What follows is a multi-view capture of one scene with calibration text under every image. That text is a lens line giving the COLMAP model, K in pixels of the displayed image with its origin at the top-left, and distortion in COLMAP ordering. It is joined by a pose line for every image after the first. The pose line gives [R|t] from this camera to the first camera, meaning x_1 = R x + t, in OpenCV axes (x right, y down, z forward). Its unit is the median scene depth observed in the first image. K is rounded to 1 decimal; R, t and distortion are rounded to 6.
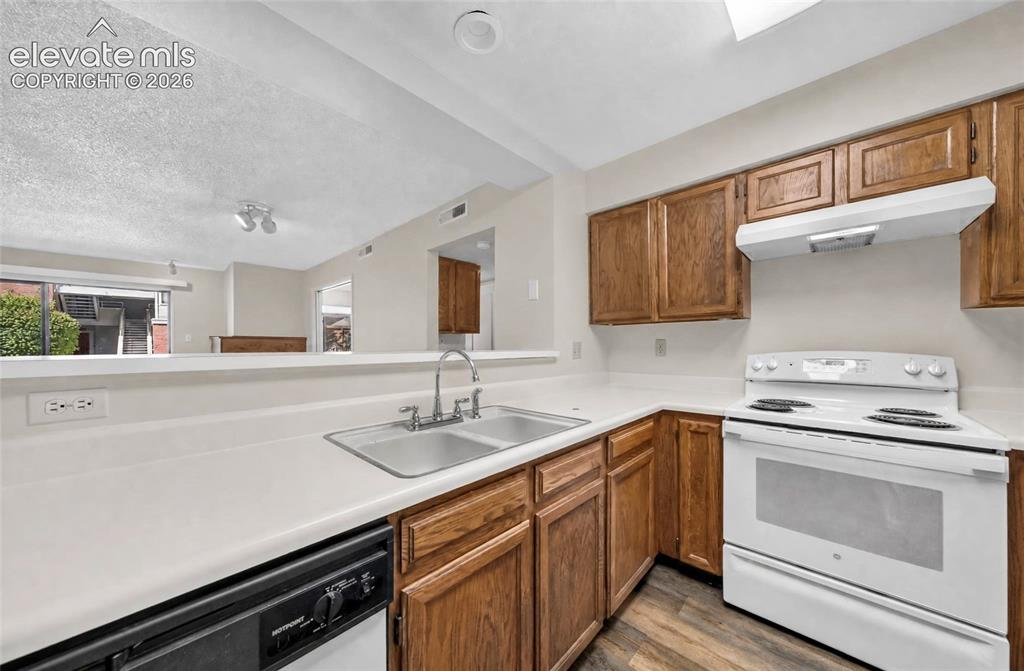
lens RADIAL K [[347.8, 0, 504.7], [0, 347.8, 342.4], [0, 0, 1]] dist [0.002695, 0.000857]
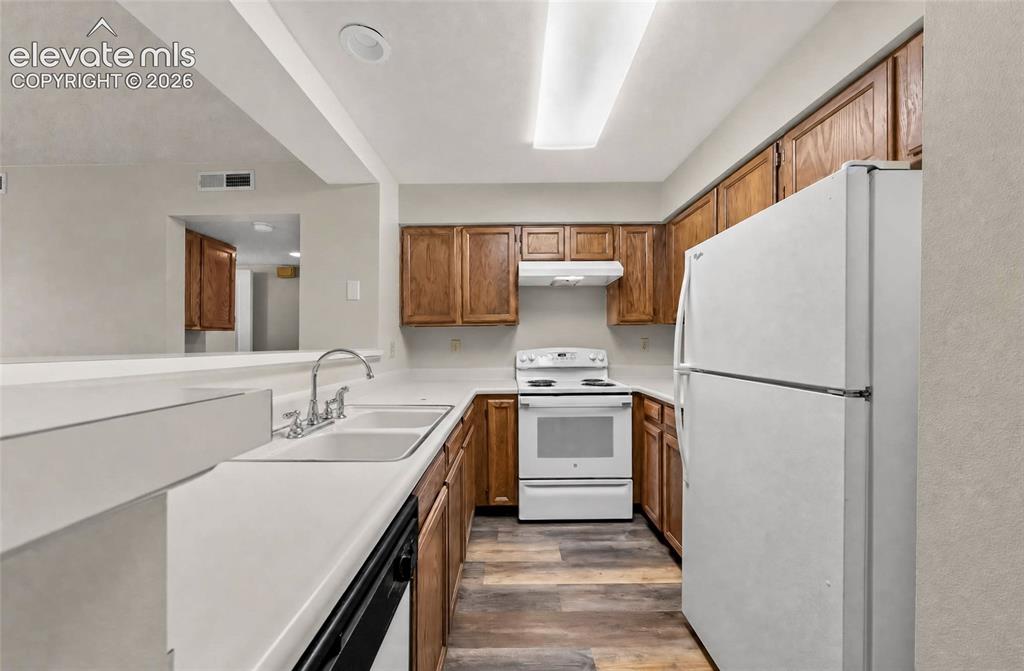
lens RADIAL K [[347.8, 0, 513.0], [0, 347.8, 339.7], [0, 0, 1]] dist [0.002695, 0.000857]
pose [[0.726125, 0.009242, 0.687501, -0.387994], [-0.000282, 0.999914, -0.013144, 0.009121], [-0.687563, 0.009350, 0.726065, -0.038675]]
